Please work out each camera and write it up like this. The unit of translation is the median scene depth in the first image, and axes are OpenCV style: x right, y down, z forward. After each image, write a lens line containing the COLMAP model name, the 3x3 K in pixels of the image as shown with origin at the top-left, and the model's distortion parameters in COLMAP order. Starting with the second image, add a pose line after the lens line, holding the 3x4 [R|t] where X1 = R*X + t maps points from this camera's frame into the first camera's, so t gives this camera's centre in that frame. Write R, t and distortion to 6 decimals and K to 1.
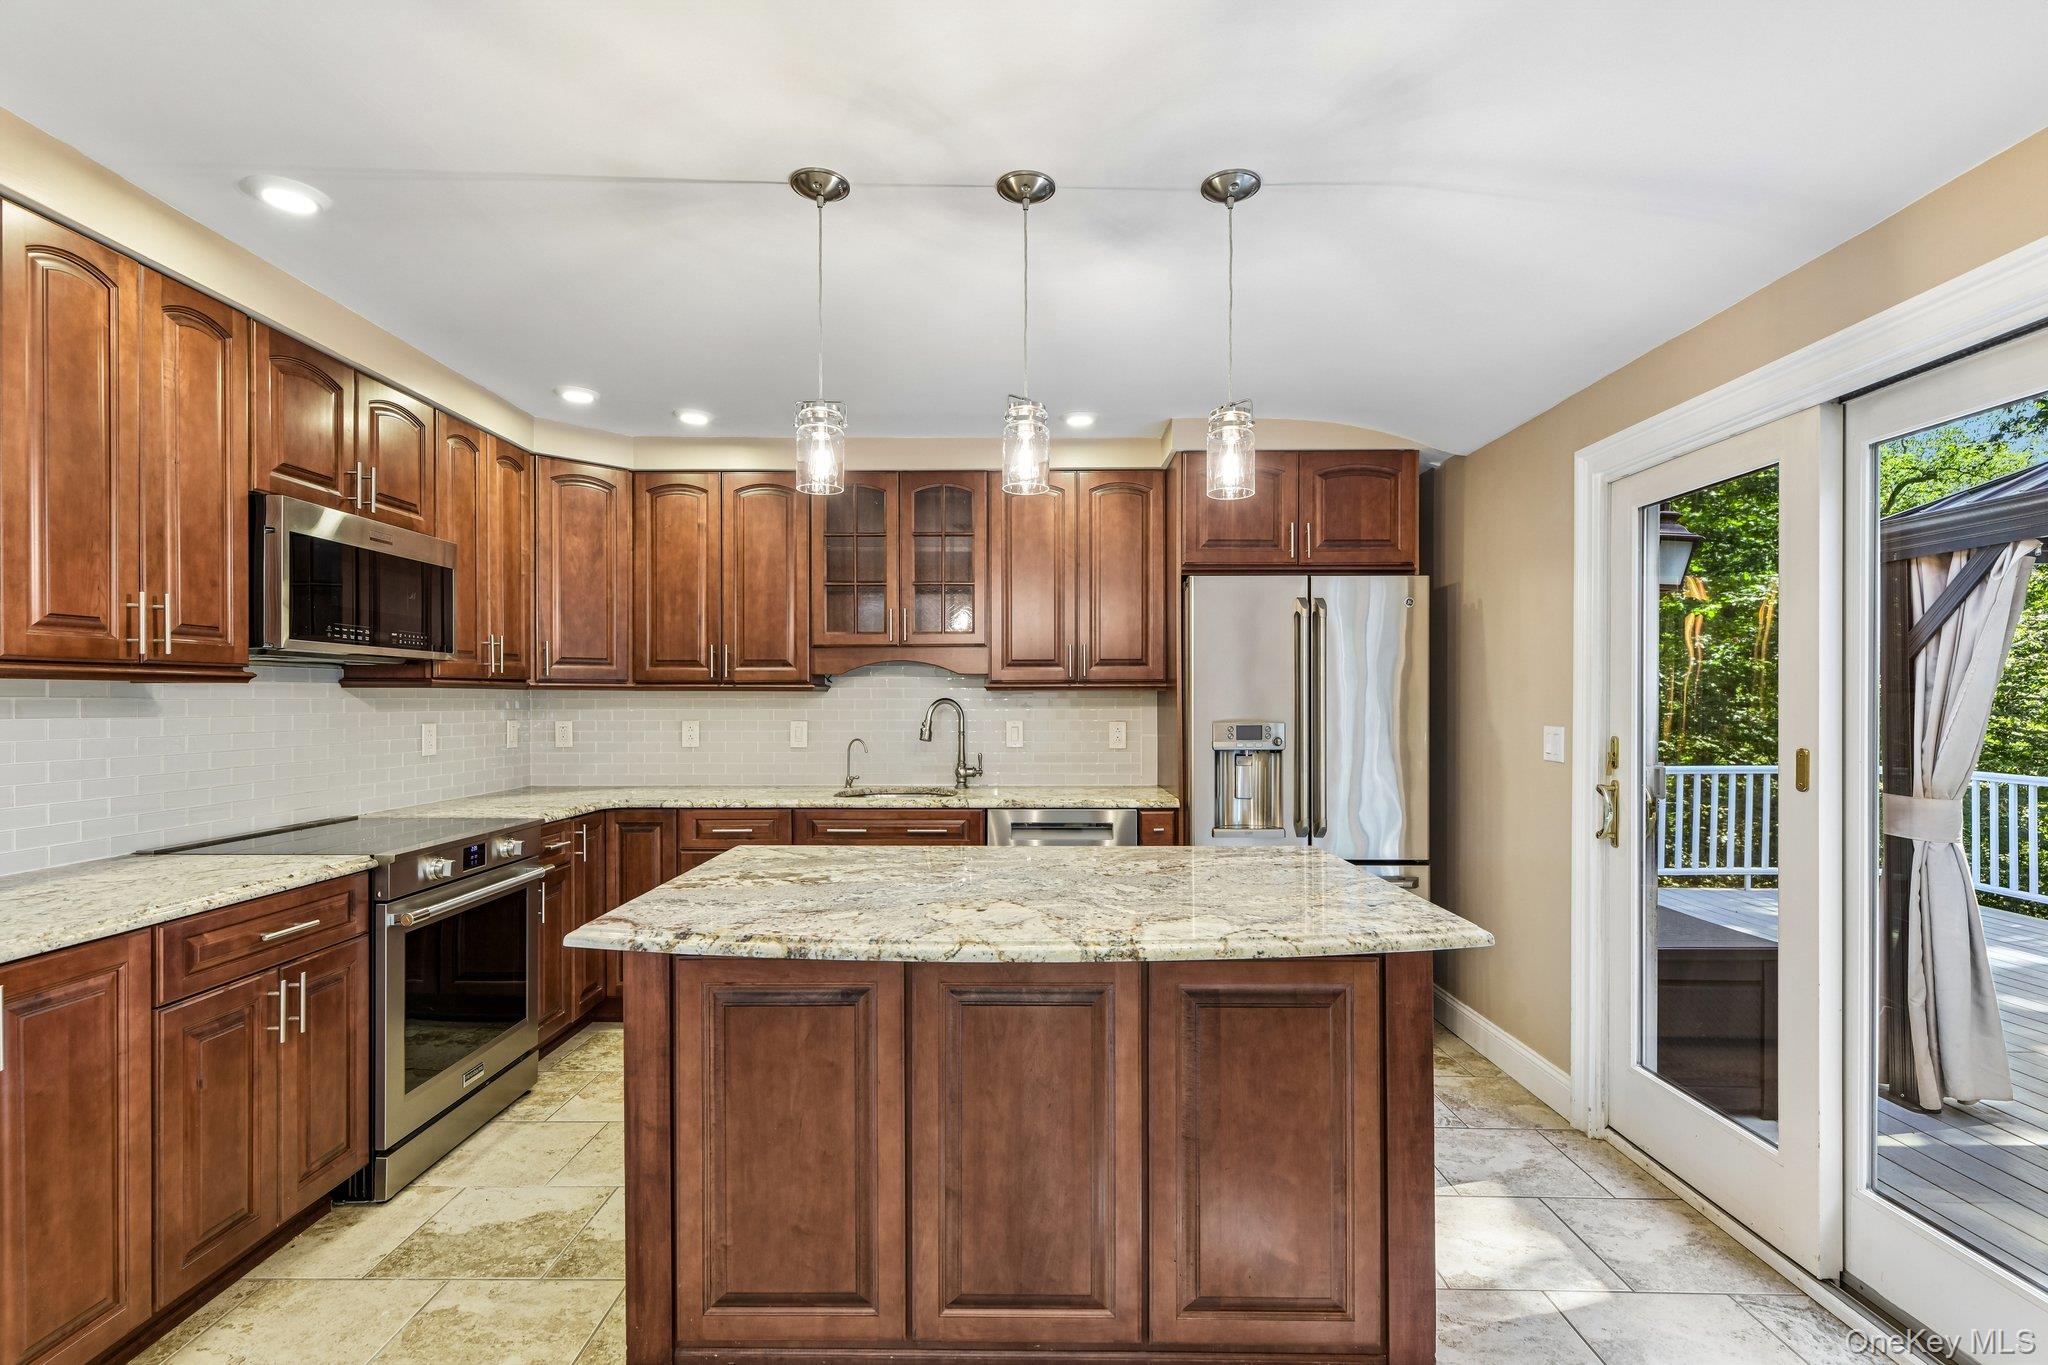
lens RADIAL K [[938.1, 0, 999.3], [0, 938.1, 693.0], [0, 0, 1]] dist [0.006772, -0.002802]
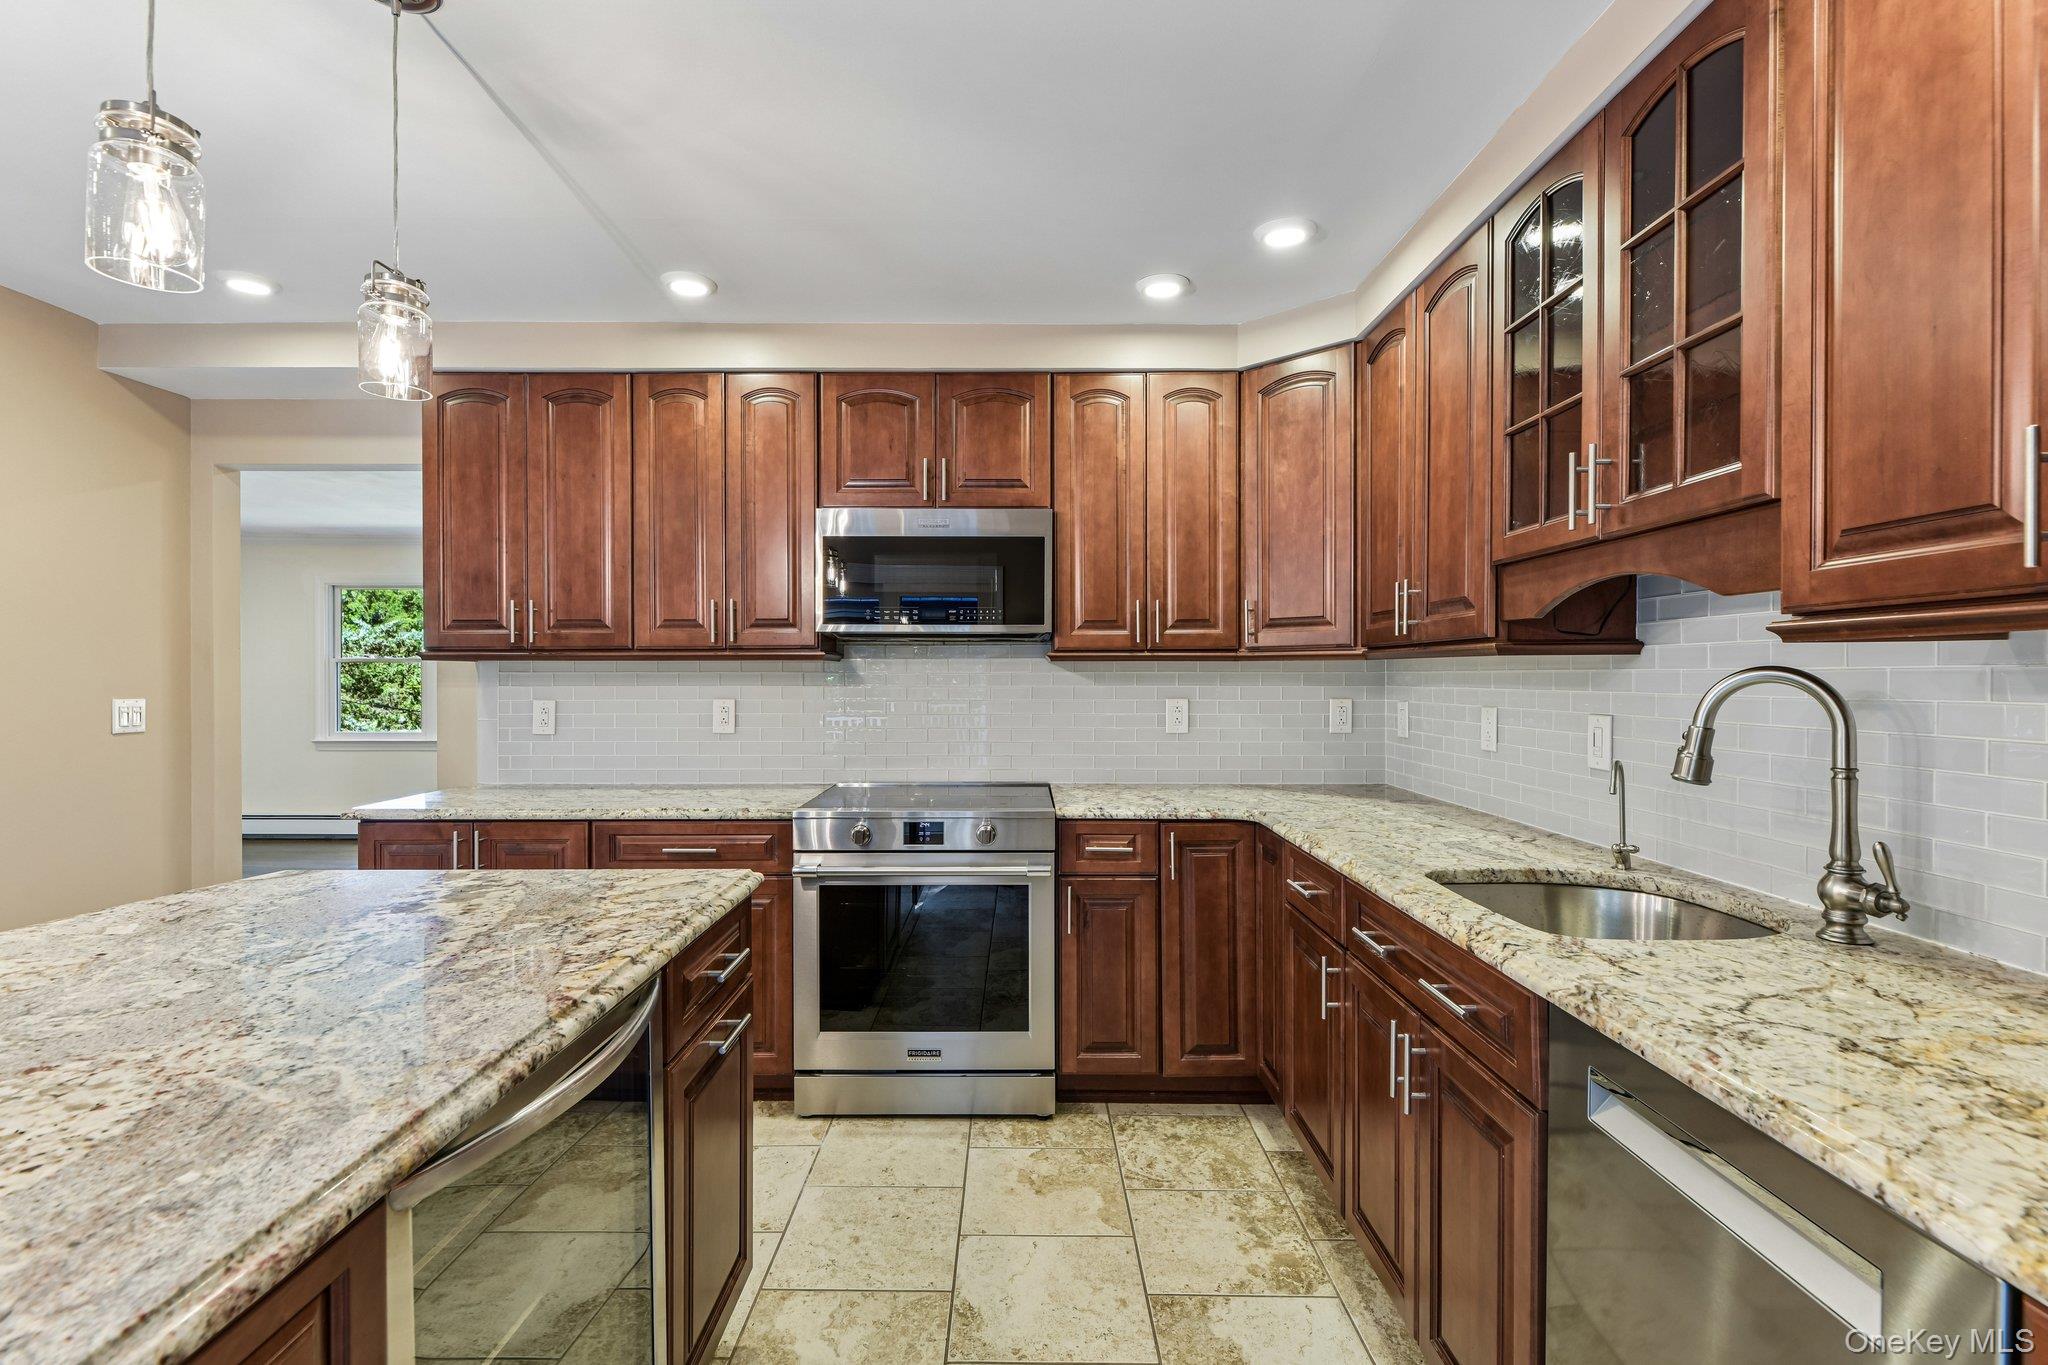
lens RADIAL K [[938.1, 0, 1024.0], [0, 938.1, 676.1], [0, 0, 1]] dist [0.006772, -0.002802]
pose [[0.038954, 0.000534, -0.999241, 0.450728], [0.007317, 0.999973, 0.000820, 0.011046], [0.999214, -0.007343, 0.038949, 1.136545]]
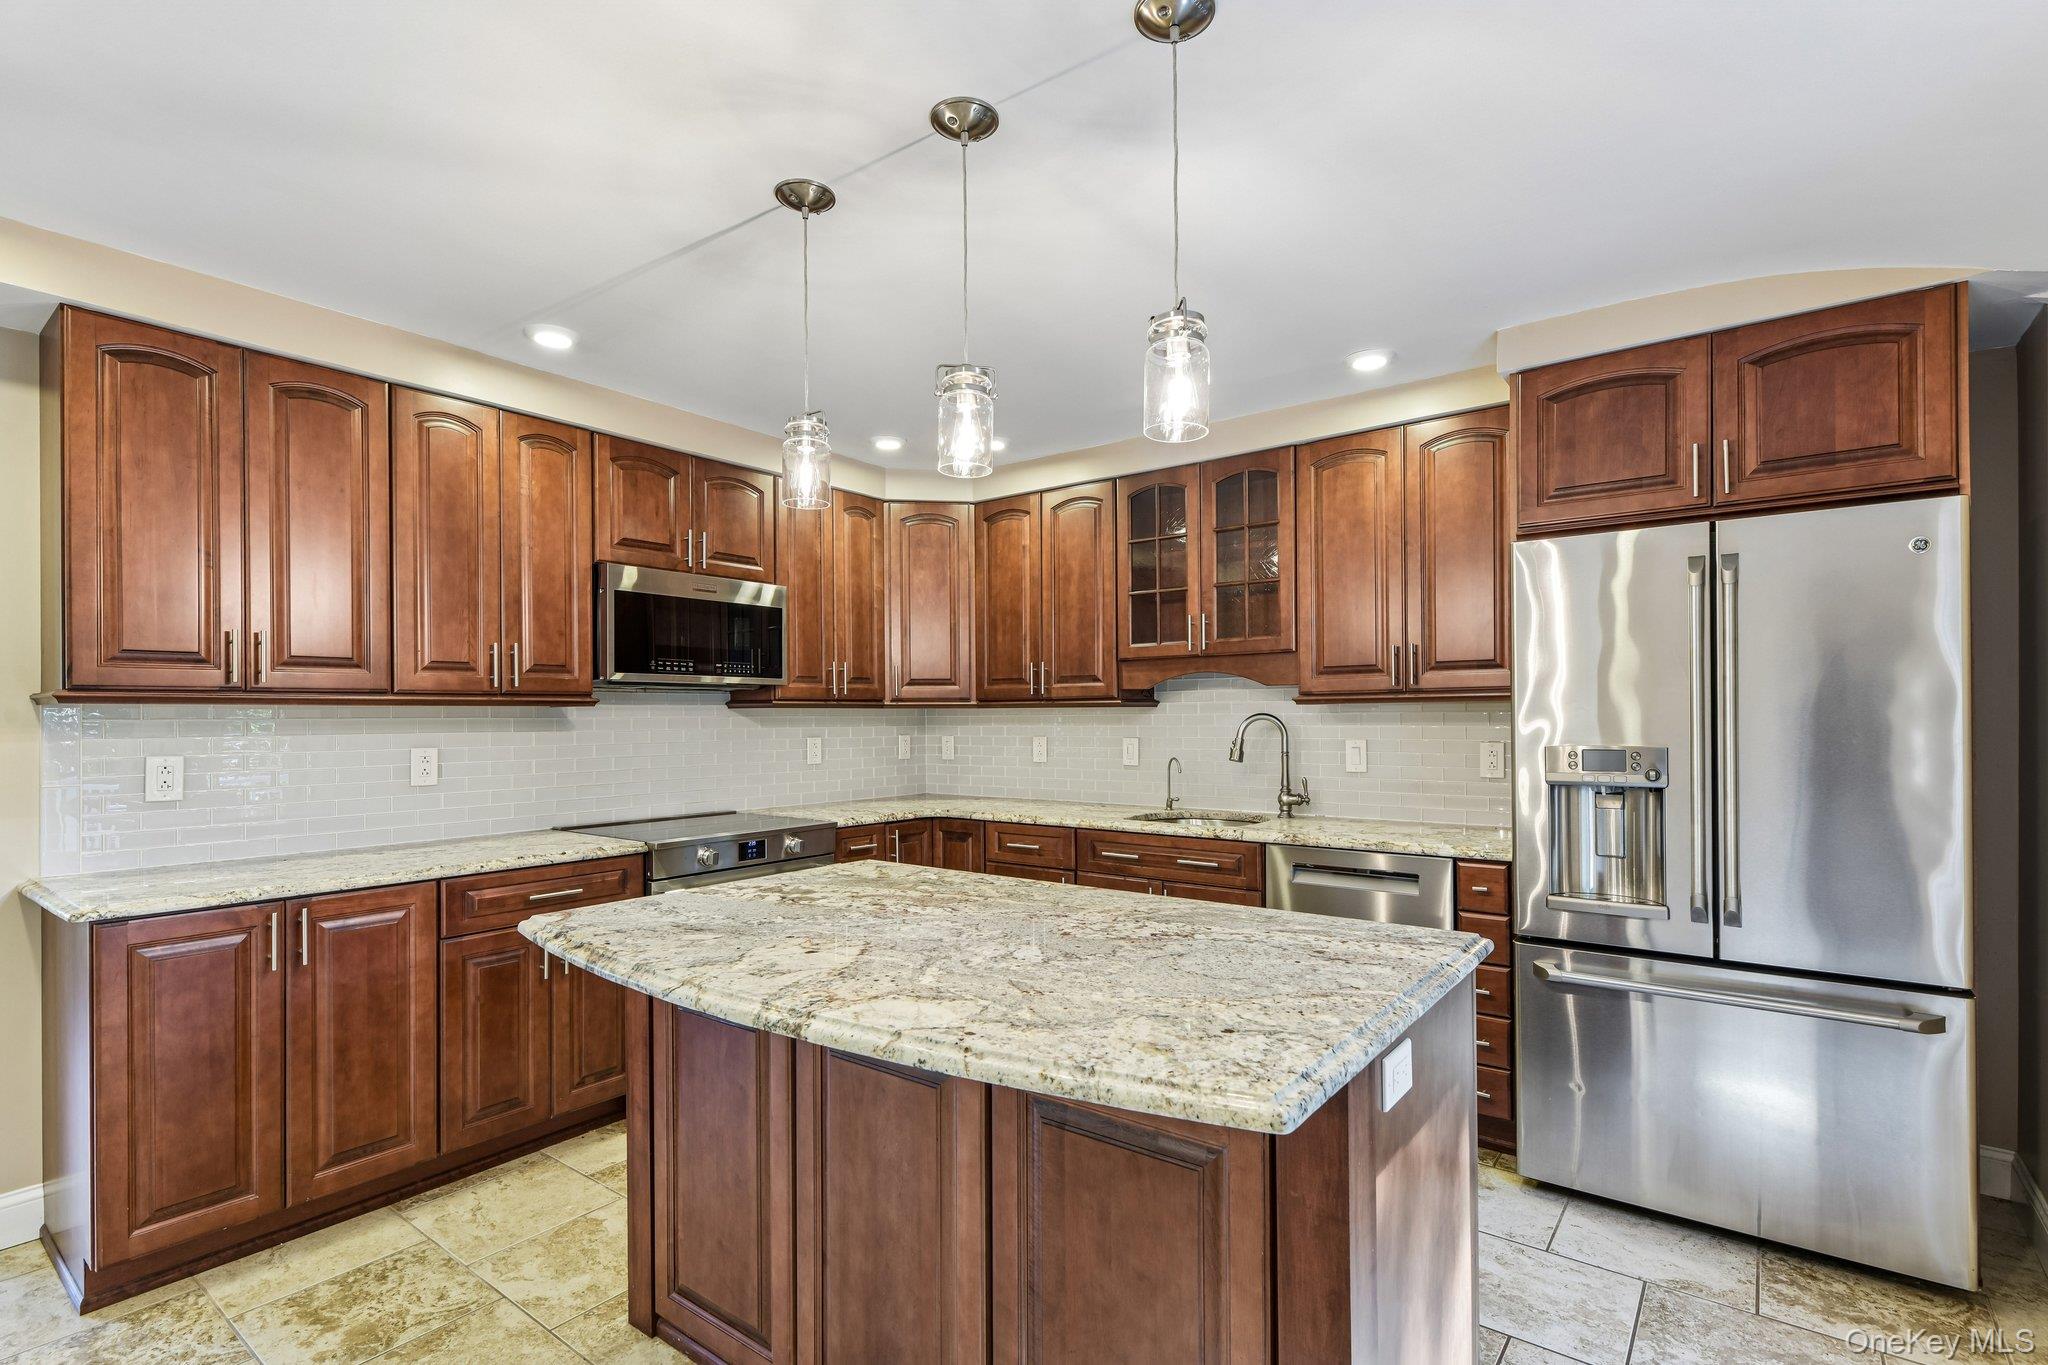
lens RADIAL K [[938.1, 0, 1022.1], [0, 938.1, 707.7], [0, 0, 1]] dist [0.006772, -0.002802]
pose [[0.809486, -0.010558, -0.587044, 0.439566], [0.010014, 0.999941, -0.004175, 0.002844], [0.587054, -0.002499, 0.809544, 0.258560]]
